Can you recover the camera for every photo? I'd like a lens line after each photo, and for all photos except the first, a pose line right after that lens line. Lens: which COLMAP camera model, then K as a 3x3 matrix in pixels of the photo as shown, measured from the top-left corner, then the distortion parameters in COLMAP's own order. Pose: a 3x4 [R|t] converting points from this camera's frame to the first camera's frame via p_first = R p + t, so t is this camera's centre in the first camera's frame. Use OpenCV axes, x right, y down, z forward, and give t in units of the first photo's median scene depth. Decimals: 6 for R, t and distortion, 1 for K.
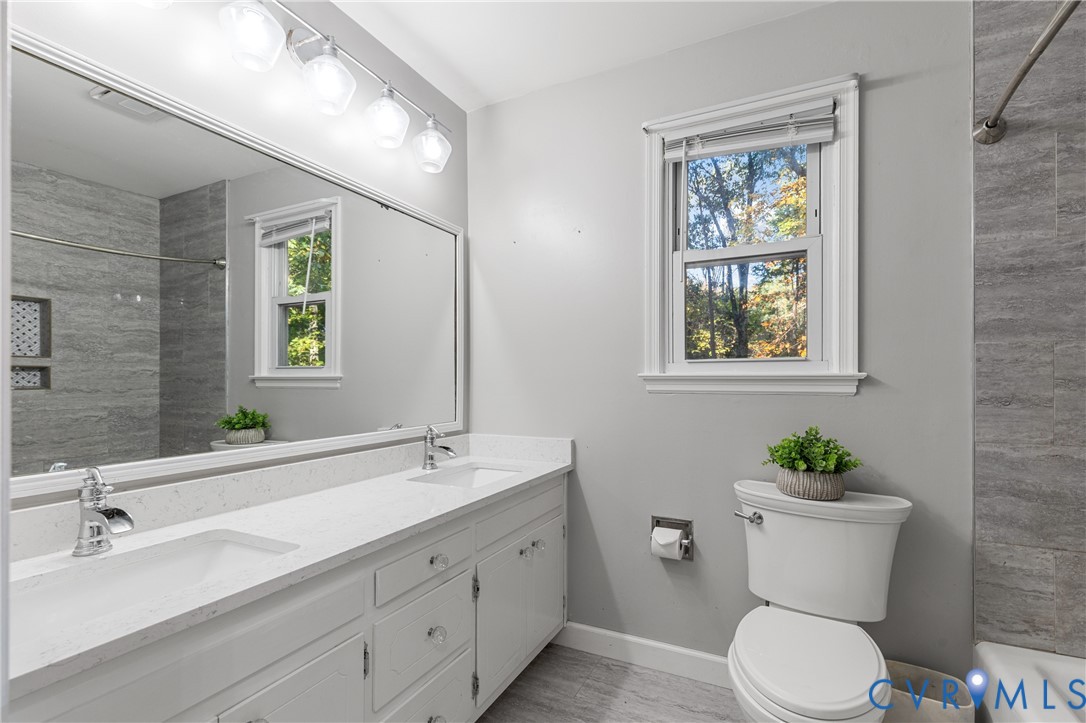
lens RADIAL K [[497.4, 0, 543.6], [0, 497.4, 369.0], [0, 0, 1]] dist [0.001951, 0.000146]
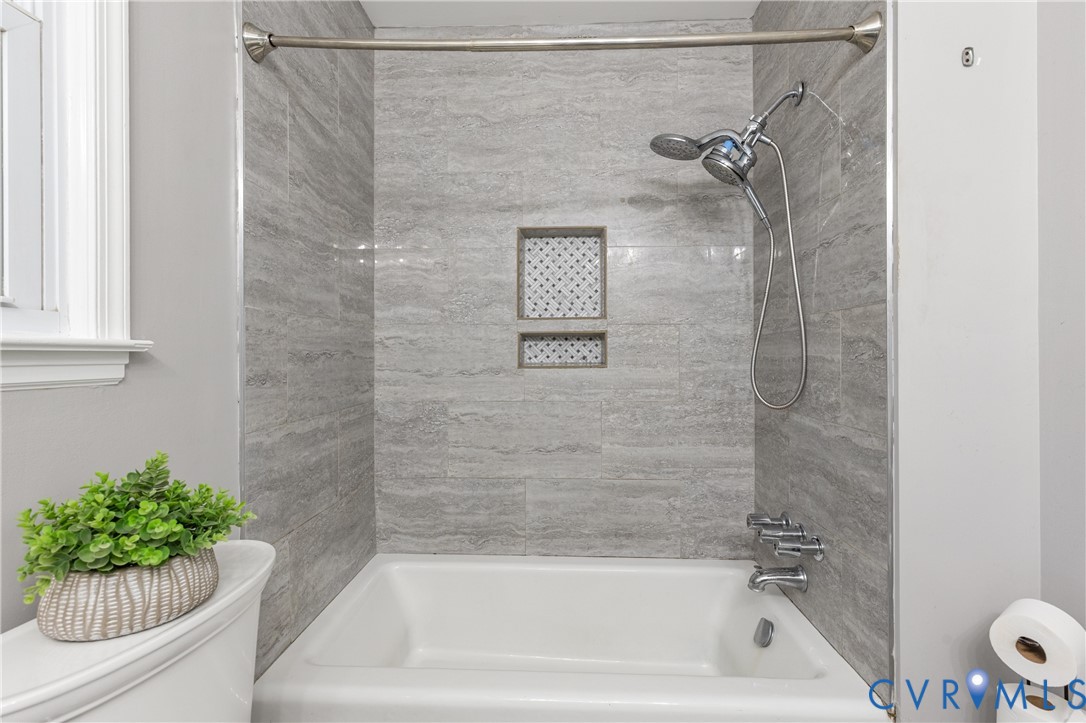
lens RADIAL K [[497.4, 0, 540.5], [0, 497.4, 357.6], [0, 0, 1]] dist [0.001951, 0.000146]
pose [[-0.425444, 0.001591, 0.904983, -0.027711], [-0.006097, 0.999971, -0.004625, 0.028896], [-0.904964, -0.007485, -0.425422, 0.933791]]
